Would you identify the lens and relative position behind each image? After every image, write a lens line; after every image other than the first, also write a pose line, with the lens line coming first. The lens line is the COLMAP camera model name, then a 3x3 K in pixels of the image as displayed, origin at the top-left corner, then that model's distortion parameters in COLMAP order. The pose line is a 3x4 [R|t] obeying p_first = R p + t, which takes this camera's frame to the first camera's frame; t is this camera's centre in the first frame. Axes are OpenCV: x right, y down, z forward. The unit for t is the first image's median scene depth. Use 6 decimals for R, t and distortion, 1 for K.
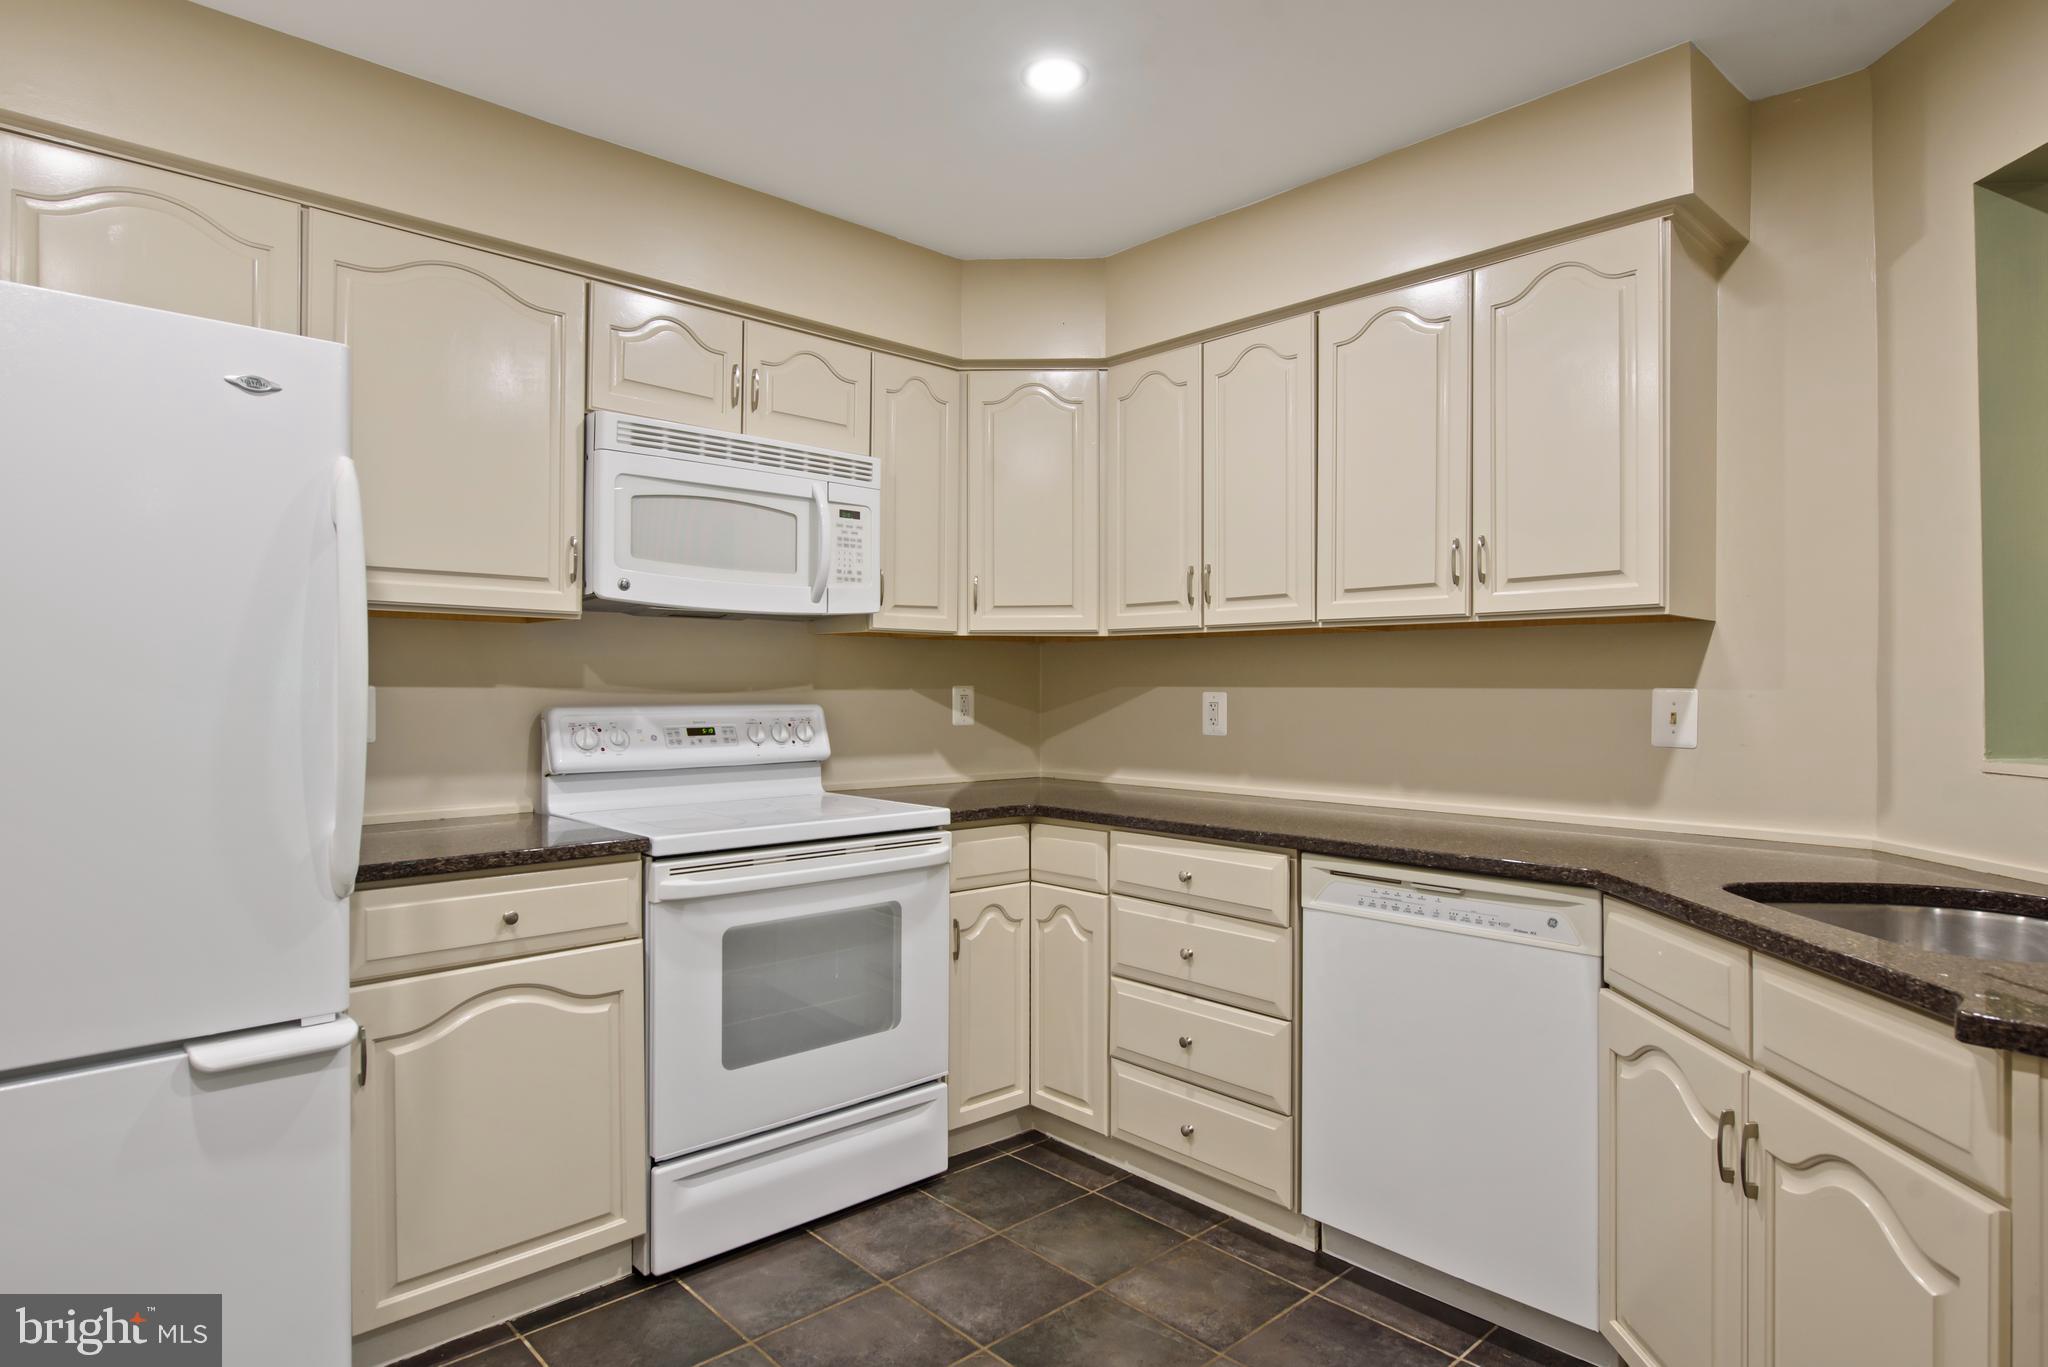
lens RADIAL K [[1097.1, 0, 1049.8], [0, 1097.1, 674.4], [0, 0, 1]] dist [0.013609, -0.002541]
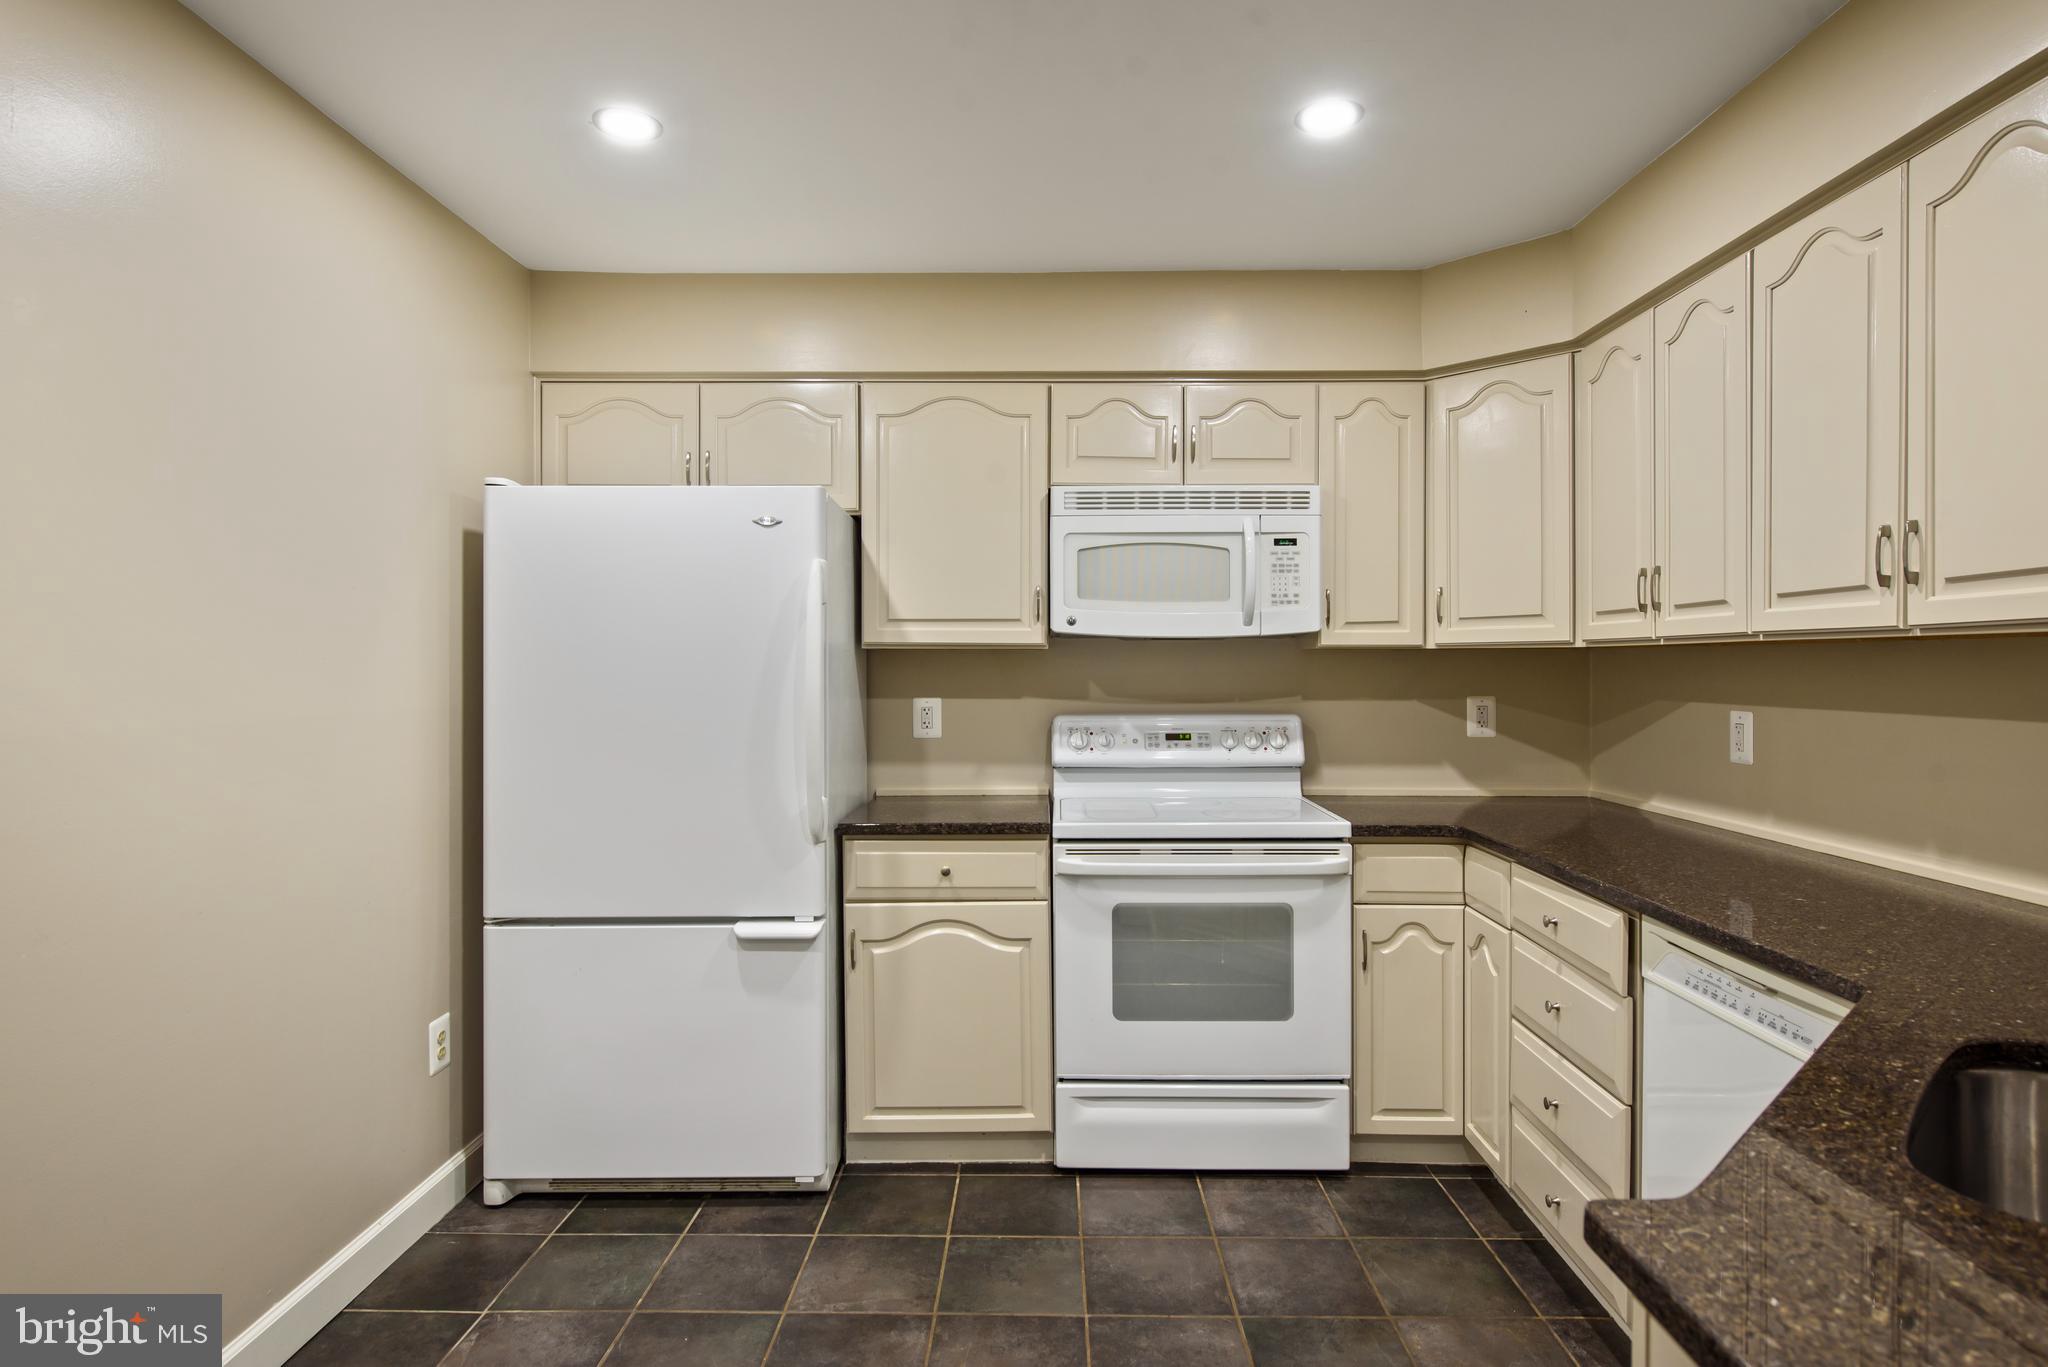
lens RADIAL K [[1097.1, 0, 1087.0], [0, 1097.1, 668.3], [0, 0, 1]] dist [0.013609, -0.002541]
pose [[0.743152, -0.001000, -0.669122, 0.456586], [0.007834, 0.999943, 0.007206, -0.035243], [0.669077, -0.010597, 0.743118, 0.073296]]
